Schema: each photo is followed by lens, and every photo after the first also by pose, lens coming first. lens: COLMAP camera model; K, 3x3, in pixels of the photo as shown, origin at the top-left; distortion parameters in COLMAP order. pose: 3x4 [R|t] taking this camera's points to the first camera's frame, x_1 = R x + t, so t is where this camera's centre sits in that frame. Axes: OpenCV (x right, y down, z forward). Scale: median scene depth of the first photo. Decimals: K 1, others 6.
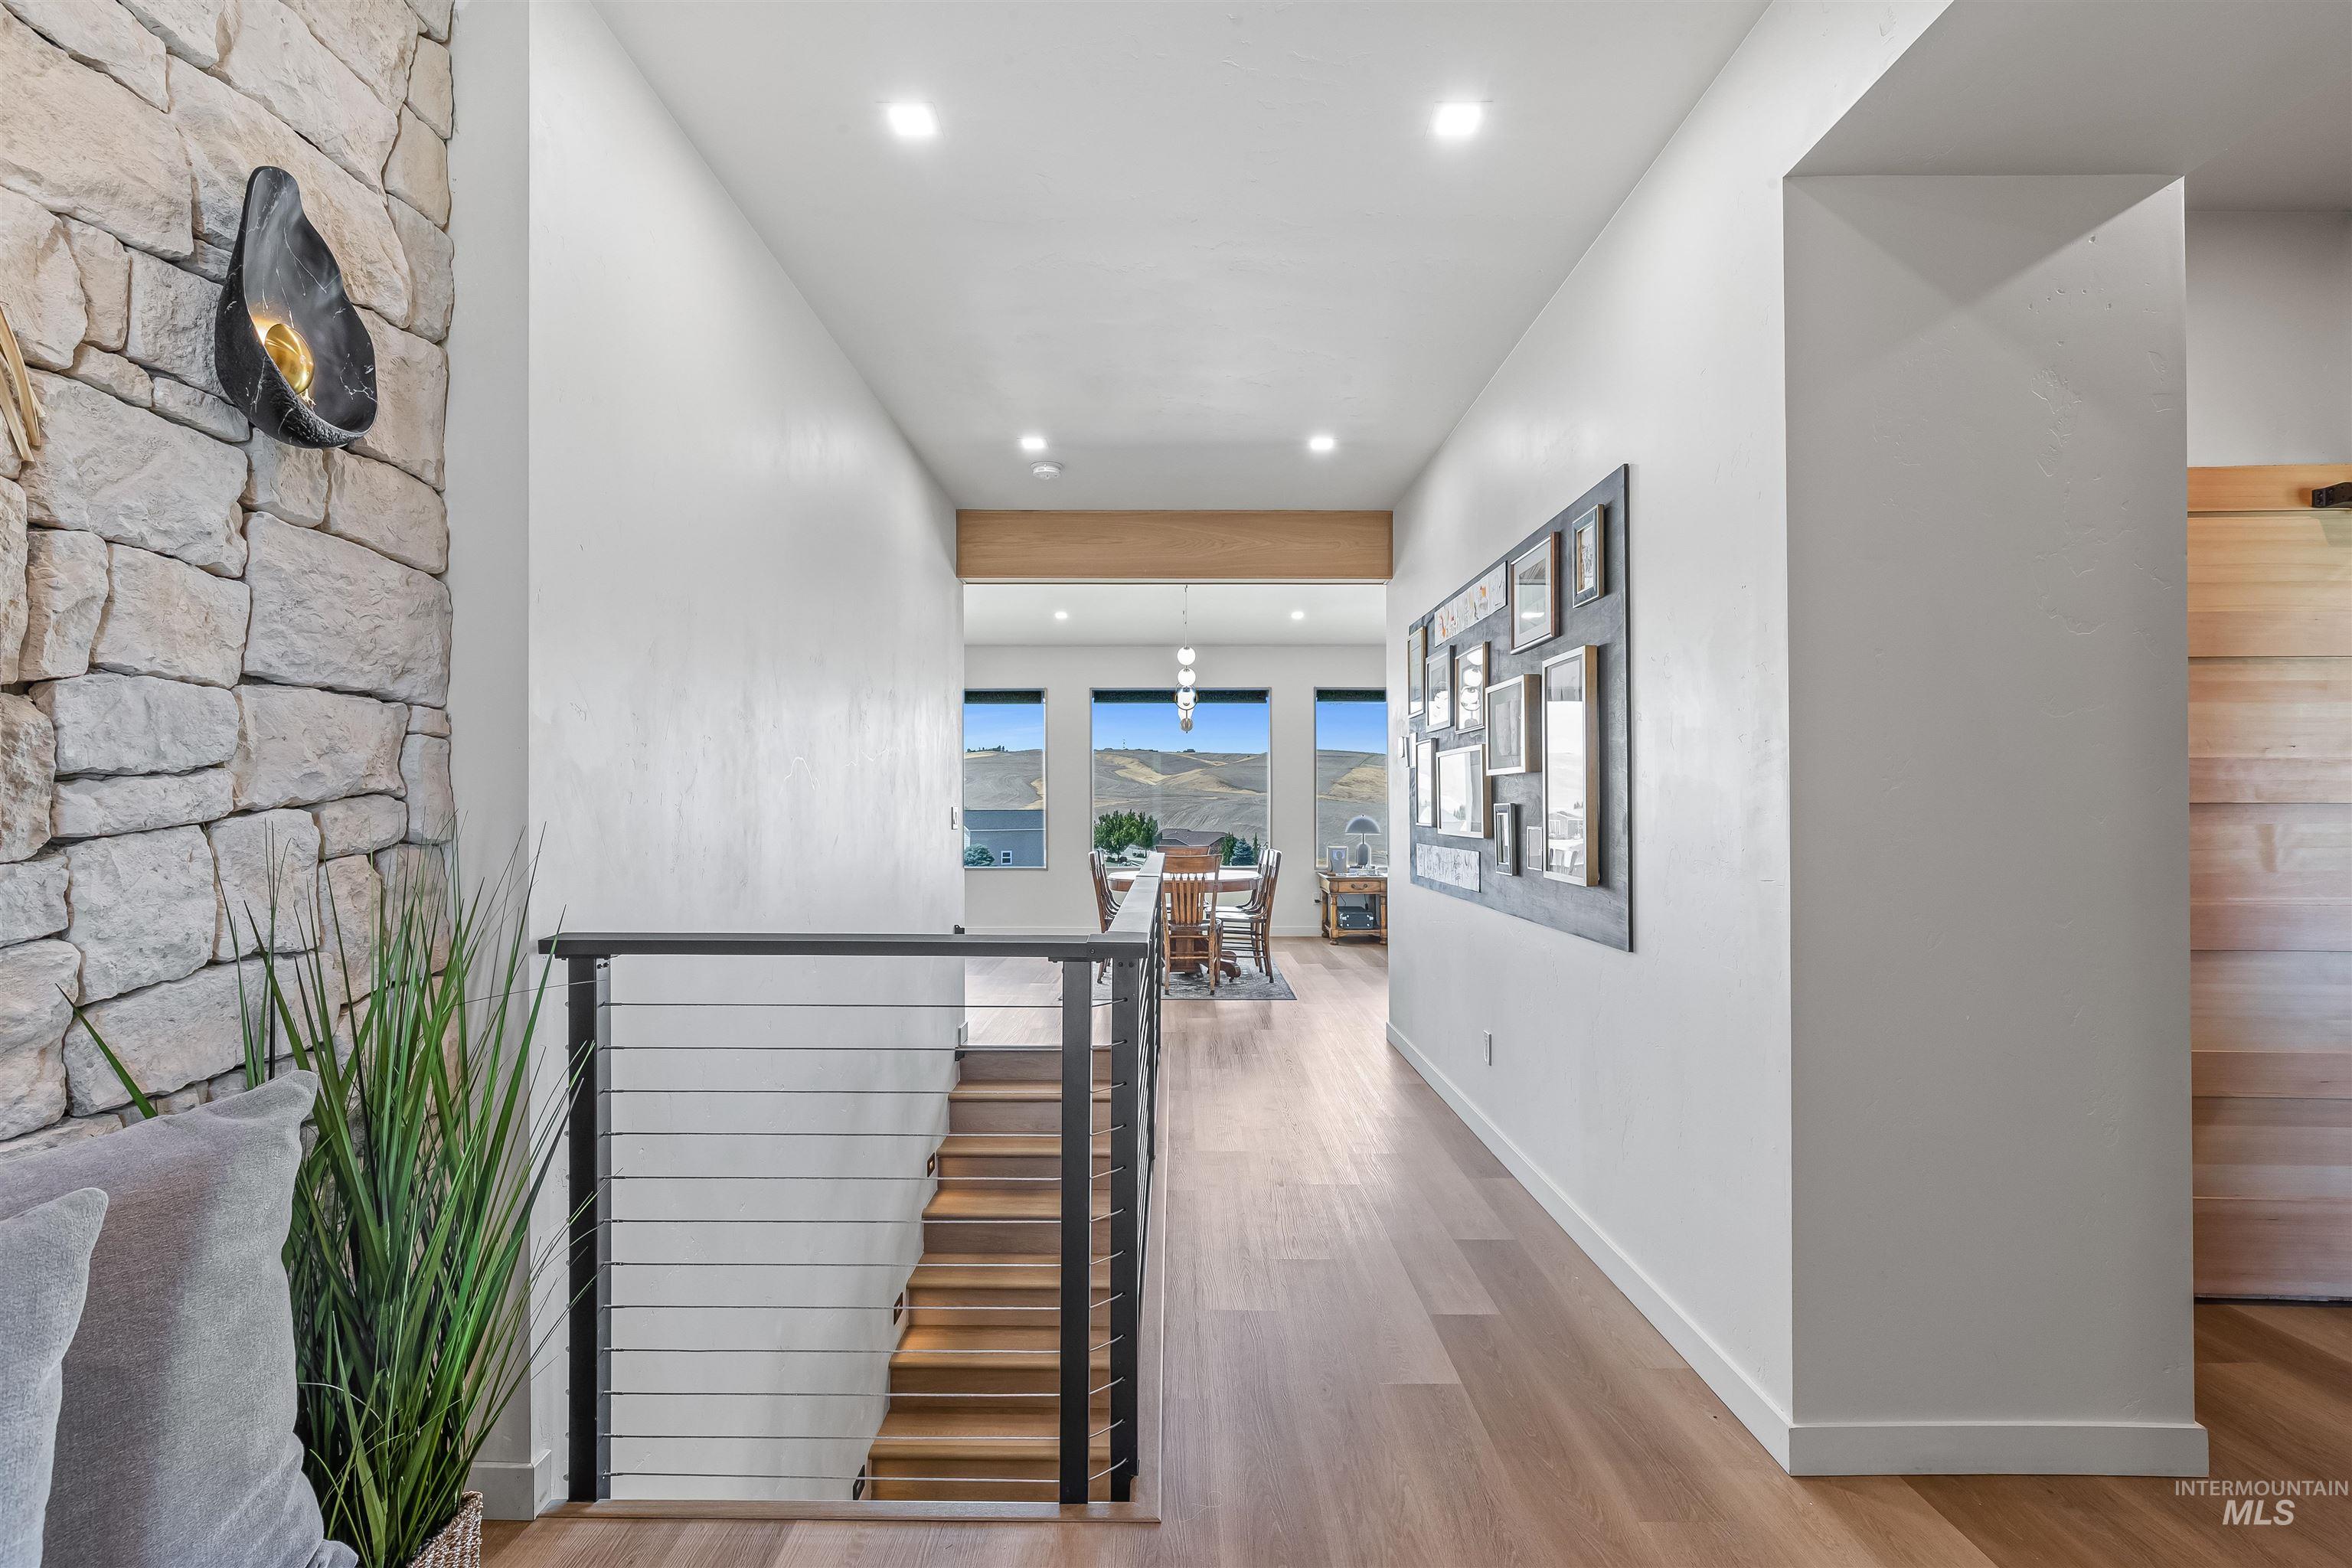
lens RADIAL K [[1076.4, 0, 1168.6], [0, 1076.4, 799.5], [0, 0, 1]] dist [0.004044, 0.002103]
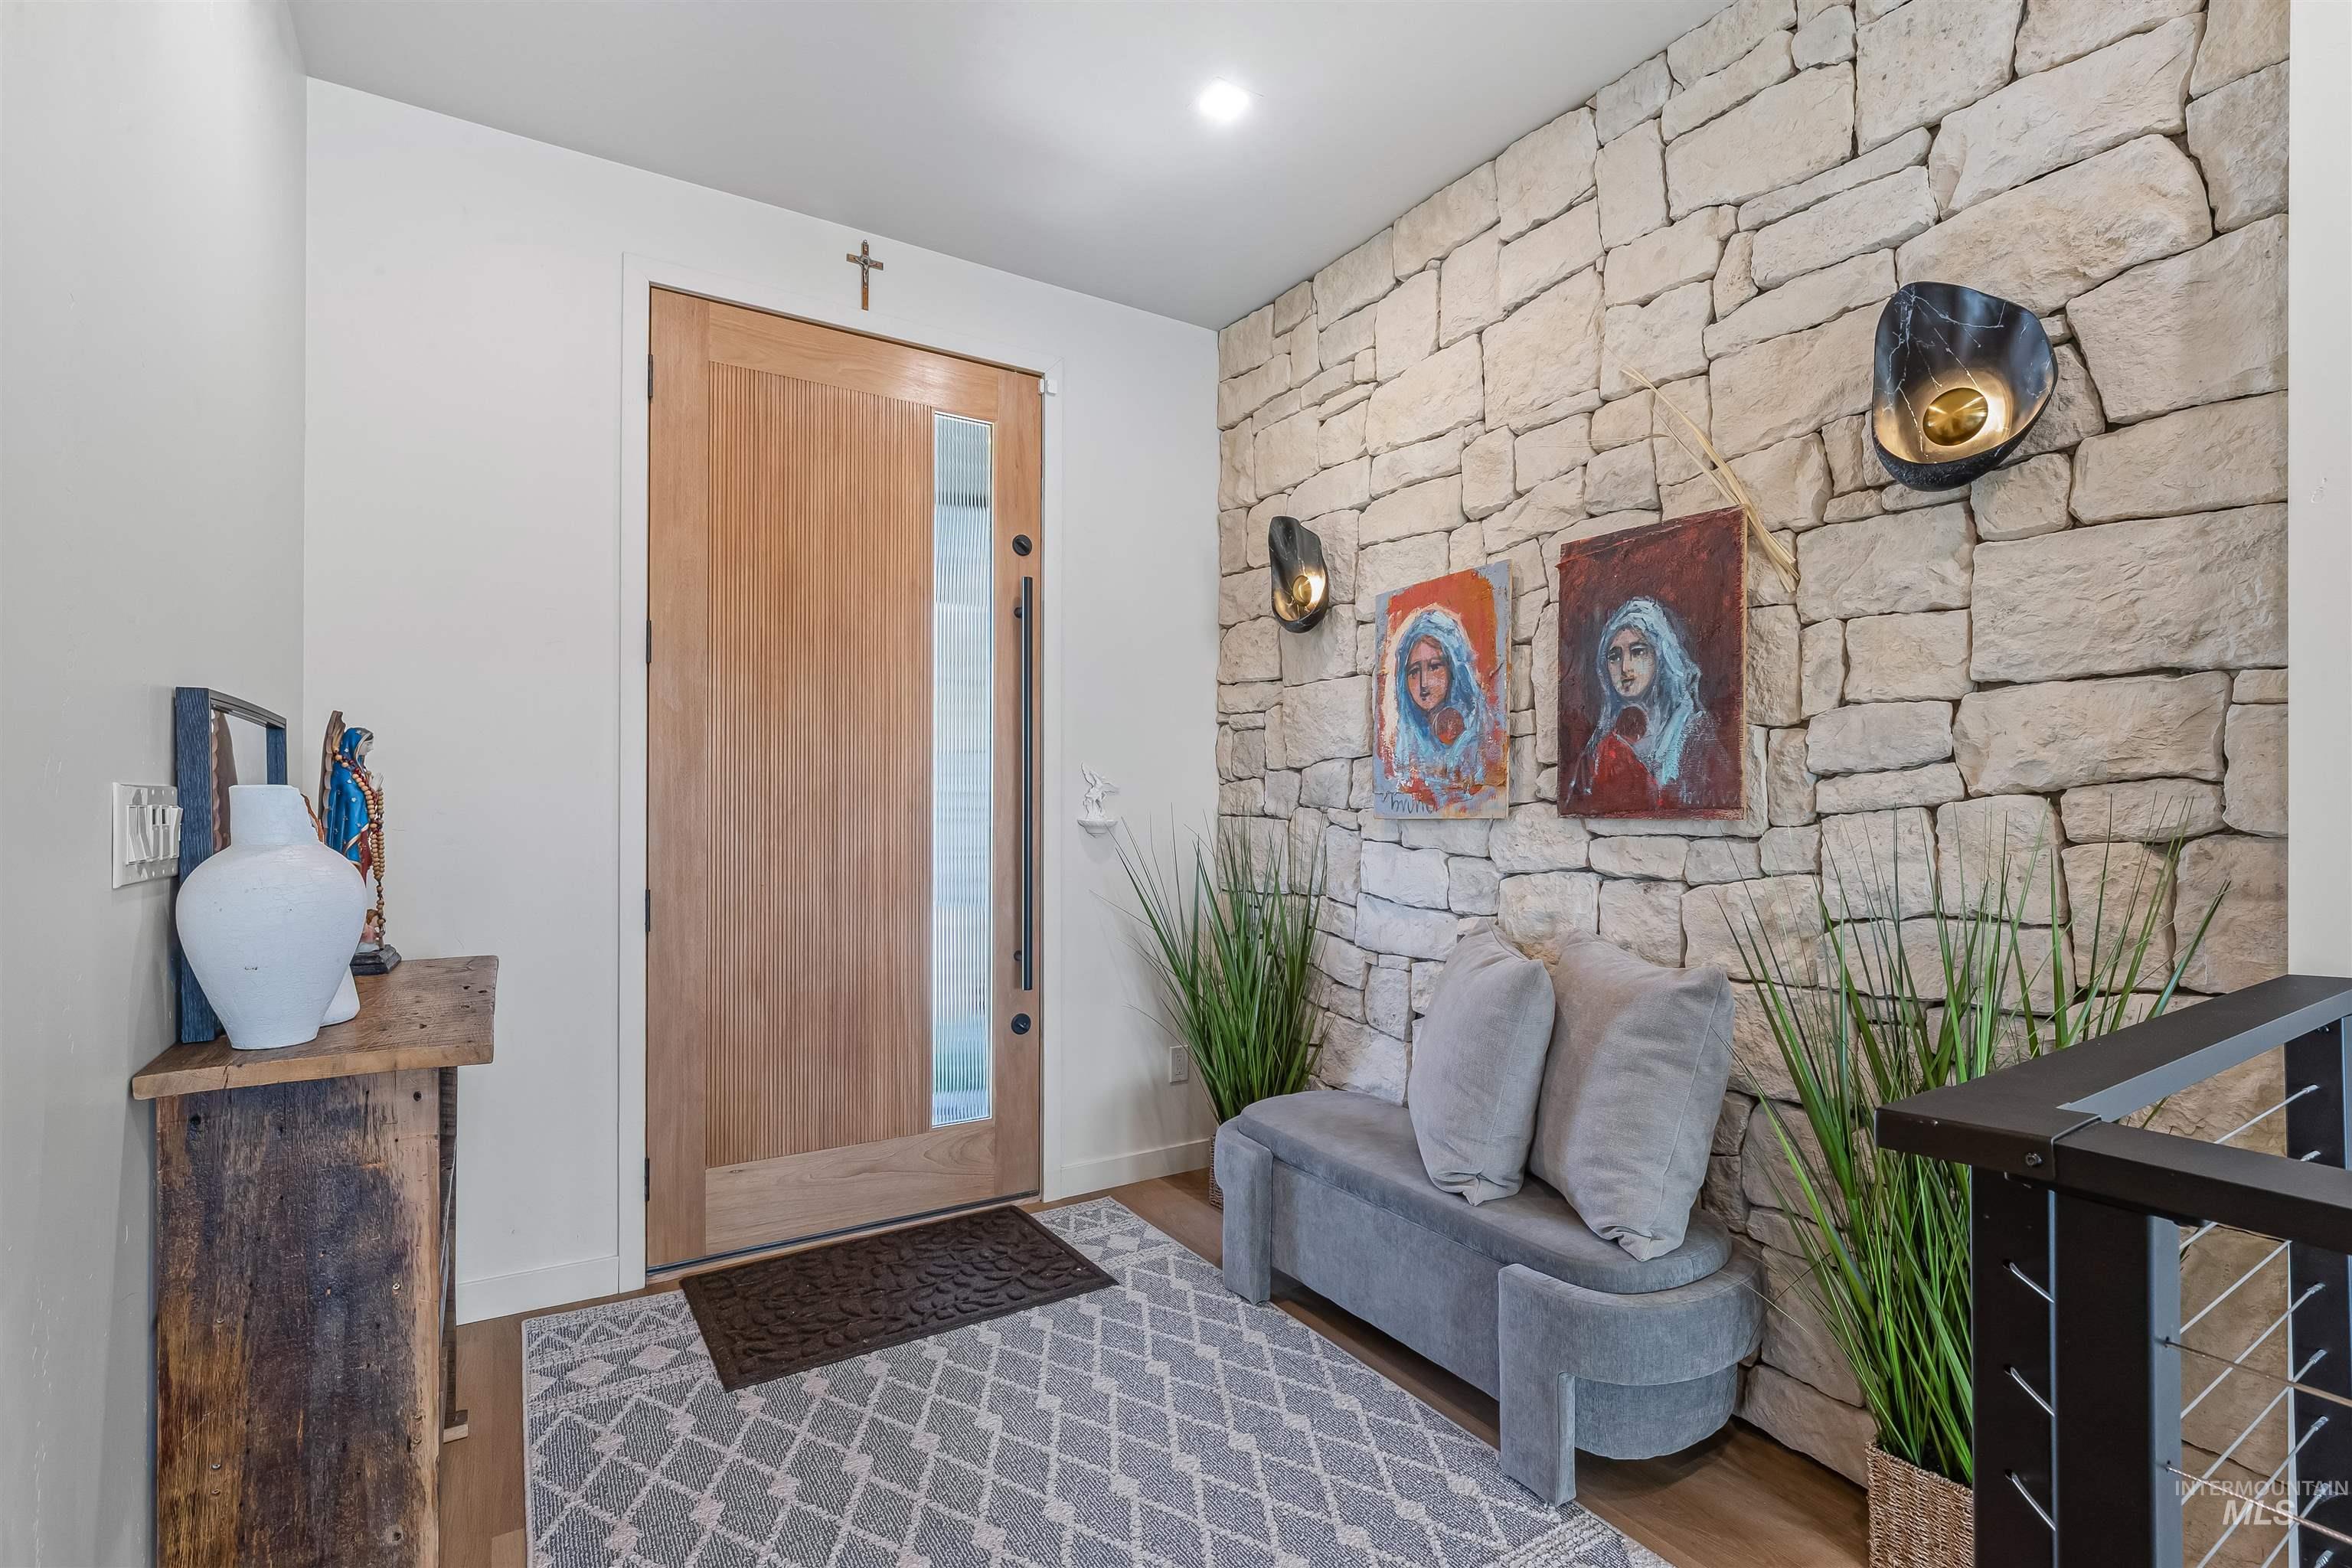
lens RADIAL K [[1076.4, 0, 1181.5], [0, 1076.4, 789.5], [0, 0, 1]] dist [0.004044, 0.002103]
pose [[-0.841334, -0.010490, -0.540414, 0.513972], [-0.000174, 0.999817, -0.019137, 0.024279], [0.540516, -0.016007, -0.841181, 1.466776]]
